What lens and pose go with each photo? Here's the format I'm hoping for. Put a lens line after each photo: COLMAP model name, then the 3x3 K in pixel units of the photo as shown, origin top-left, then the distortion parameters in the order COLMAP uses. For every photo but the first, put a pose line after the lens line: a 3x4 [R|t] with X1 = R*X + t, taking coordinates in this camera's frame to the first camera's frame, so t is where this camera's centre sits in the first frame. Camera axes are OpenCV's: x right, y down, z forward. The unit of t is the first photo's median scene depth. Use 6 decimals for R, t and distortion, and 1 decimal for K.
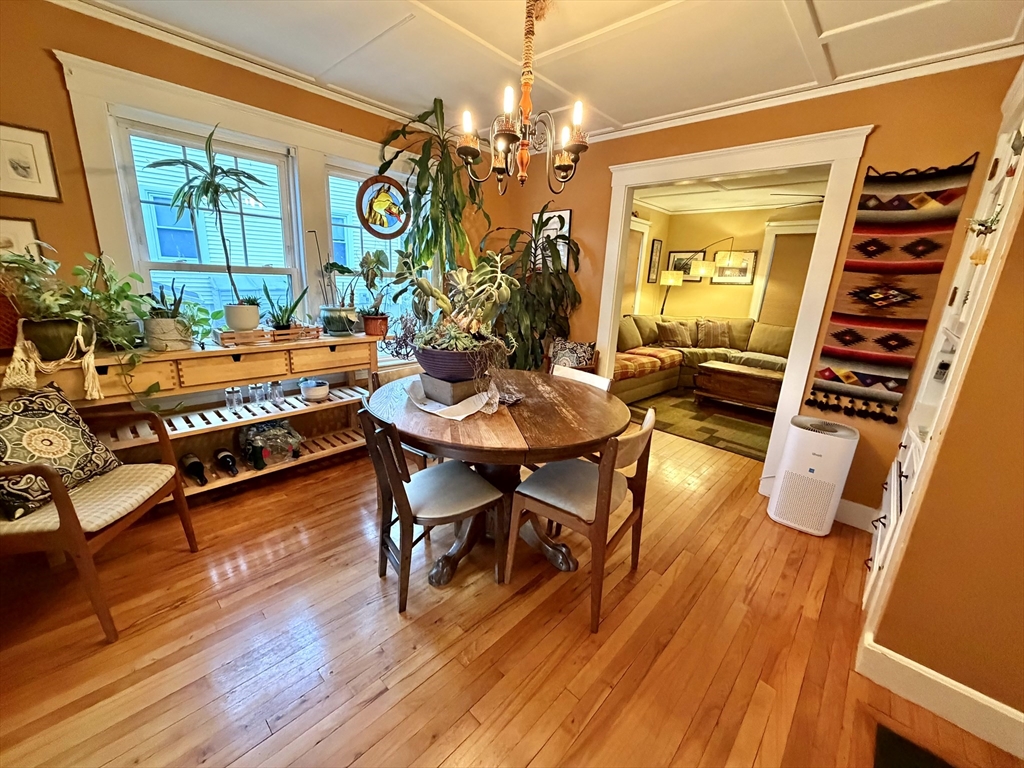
lens RADIAL K [[407.5, 0, 509.2], [0, 407.5, 382.8], [0, 0, 1]] dist [0.001152, -0.000454]
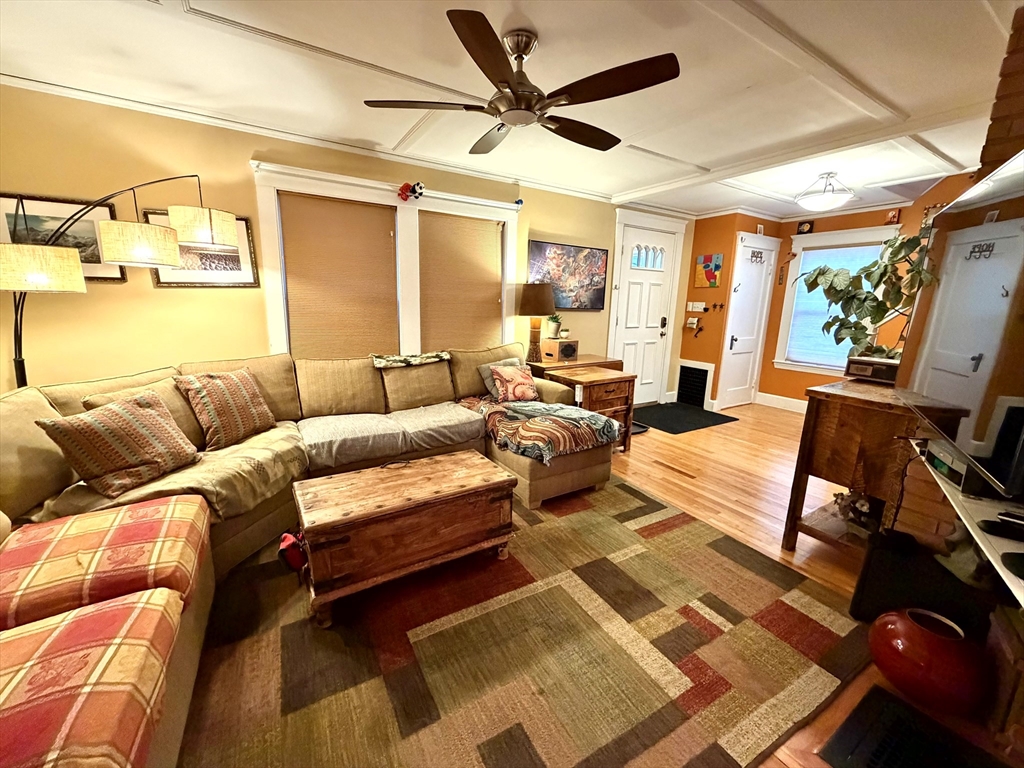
lens RADIAL K [[407.5, 0, 509.2], [0, 407.5, 382.8], [0, 0, 1]] dist [0.001152, -0.000454]
pose [[0.256720, -0.232011, 0.938225, 0.450524], [0.233607, 0.956871, 0.172701, -0.359967], [-0.937829, 0.174840, 0.299847, 1.471406]]
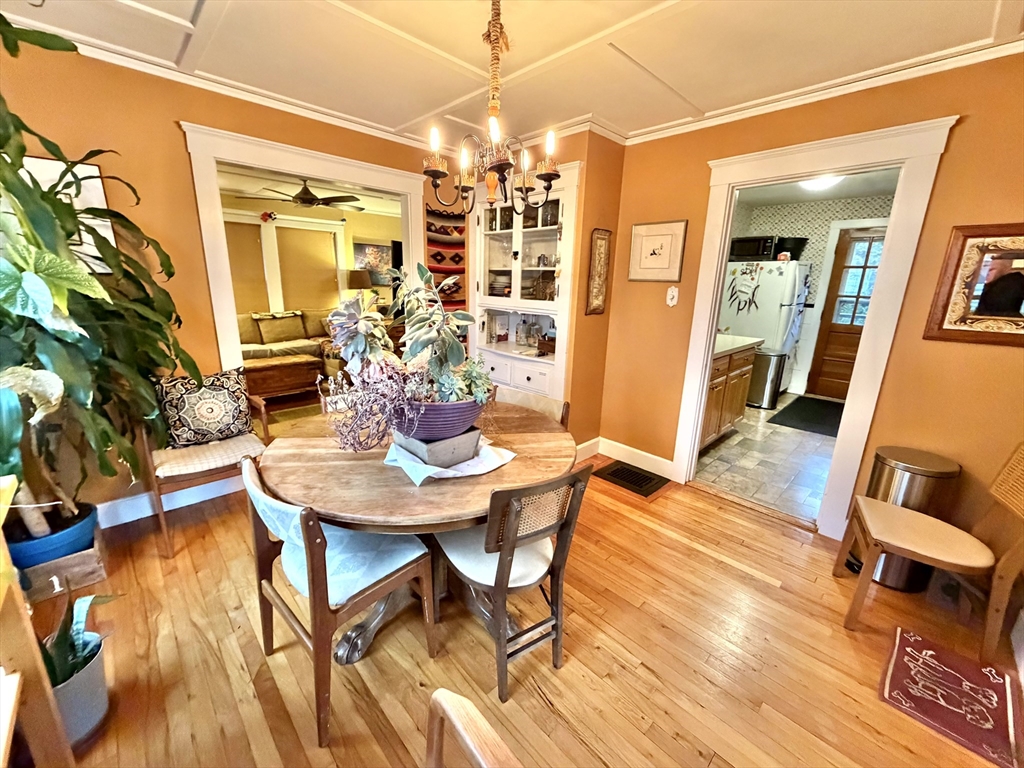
lens RADIAL K [[407.5, 0, 509.2], [0, 407.5, 382.8], [0, 0, 1]] dist [0.001152, -0.000454]
pose [[0.047554, -0.290641, 0.955650, -0.707701], [0.229906, 0.934230, 0.272686, -0.235523], [-0.972050, 0.206742, 0.111247, 0.635555]]
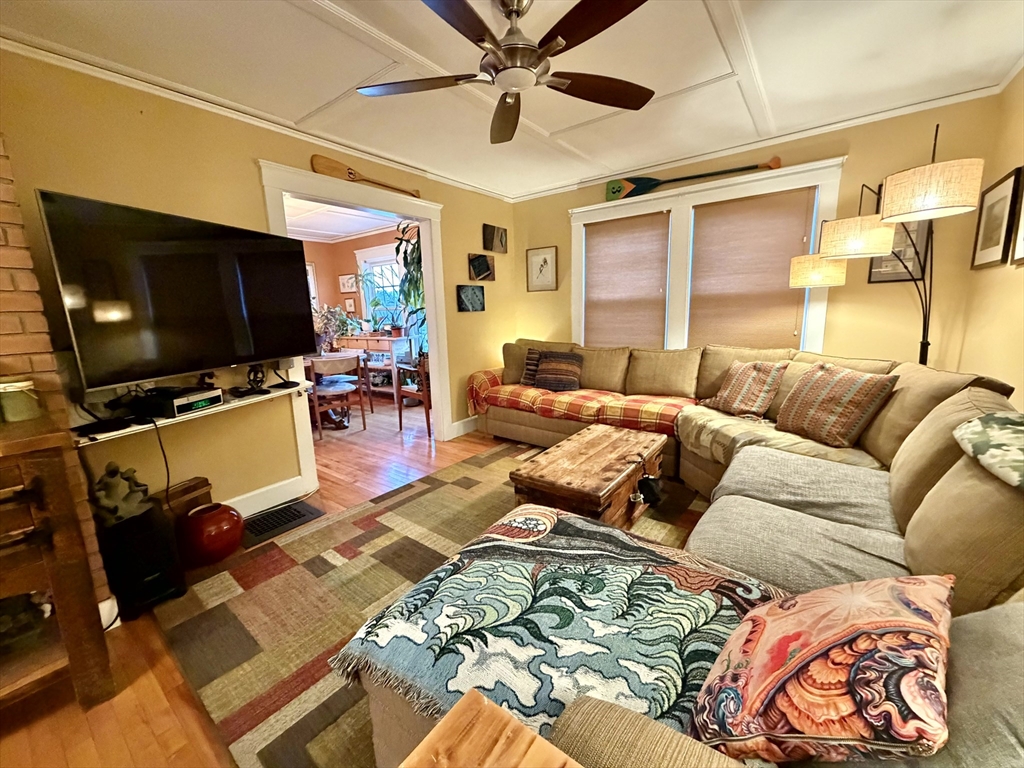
lens RADIAL K [[407.5, 0, 509.2], [0, 407.5, 382.8], [0, 0, 1]] dist [0.001152, -0.000454]
pose [[0.107647, 0.131189, -0.985496, 2.080577], [-0.218482, 0.970145, 0.105281, -0.278445], [0.969885, 0.203980, 0.133096, 1.601621]]
